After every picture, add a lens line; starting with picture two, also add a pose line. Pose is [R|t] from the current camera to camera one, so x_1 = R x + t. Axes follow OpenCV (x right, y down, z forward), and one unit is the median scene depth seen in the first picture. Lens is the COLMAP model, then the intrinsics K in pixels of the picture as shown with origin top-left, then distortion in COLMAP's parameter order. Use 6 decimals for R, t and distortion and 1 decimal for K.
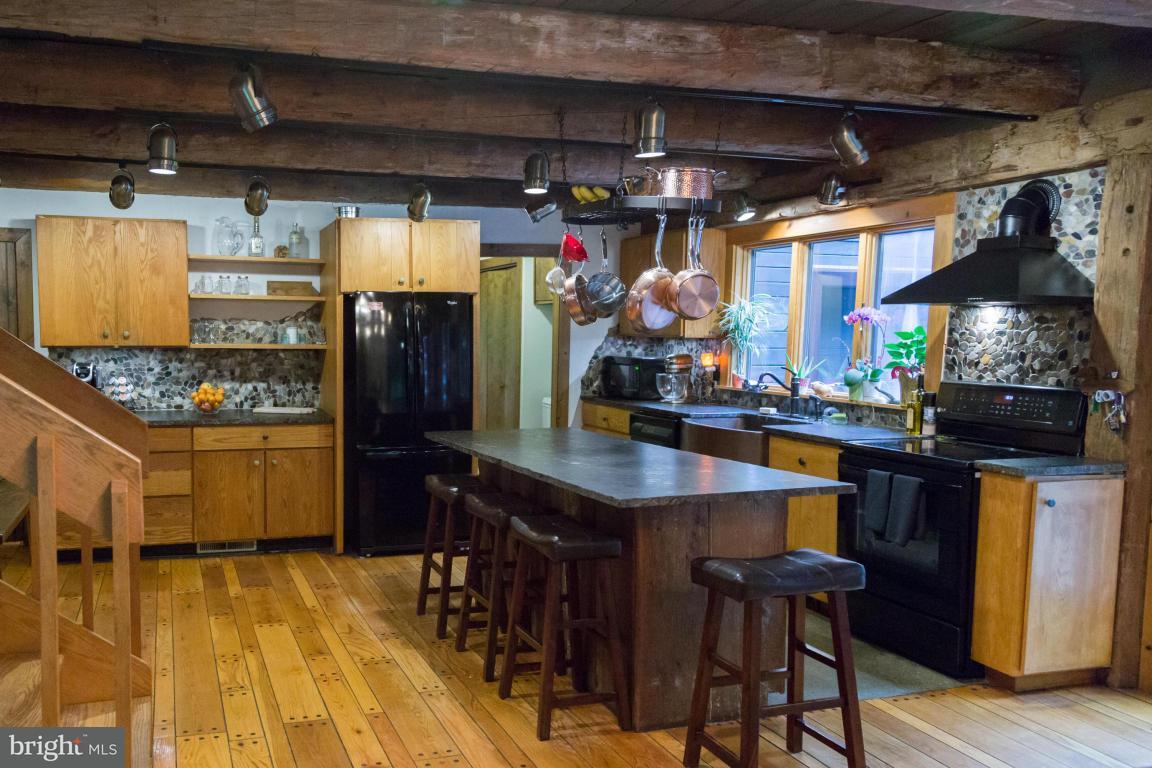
lens RADIAL K [[967.5, 0, 448.9], [0, 967.5, 398.8], [0, 0, 1]] dist [0.011290, 0.010433]
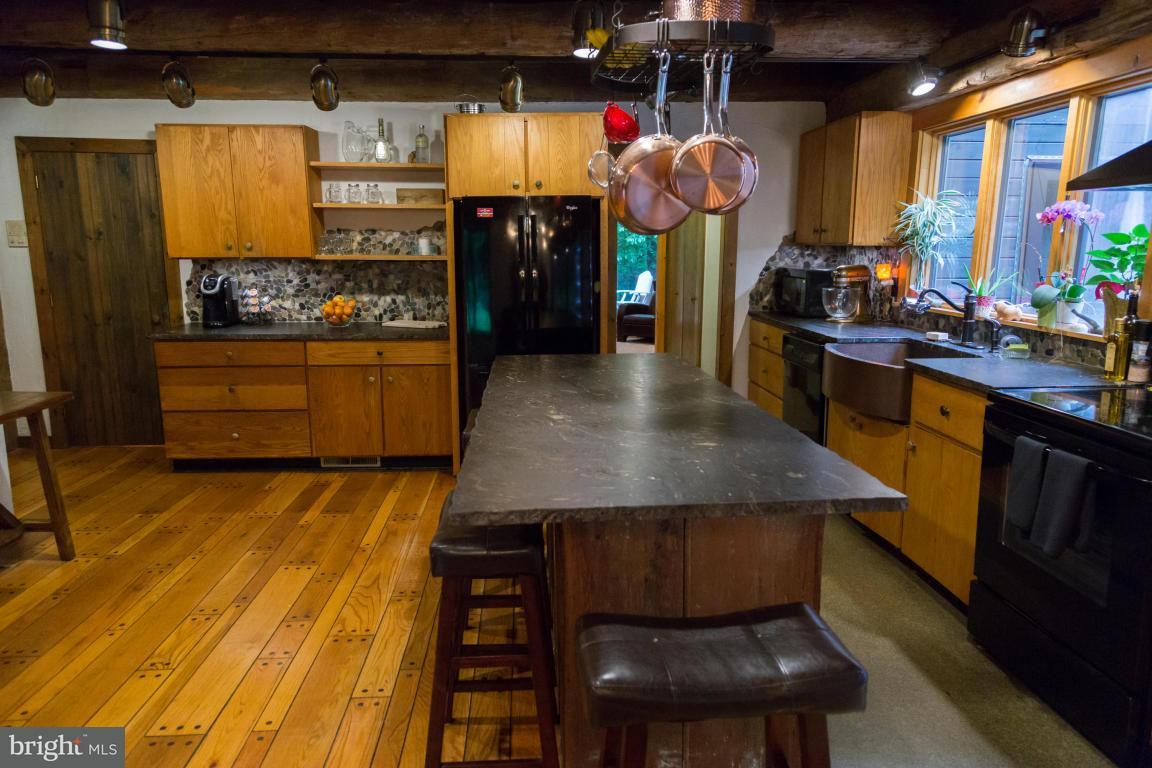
lens RADIAL K [[795.4, 0, 576.0], [0, 795.4, 384.0], [0, 0, 1]] dist [0.008314, 0.002256]
pose [[0.974063, 0.032270, -0.223965, 0.181291], [-0.009325, 0.994663, 0.102759, -0.012933], [0.226085, -0.098005, 0.969165, 0.277280]]
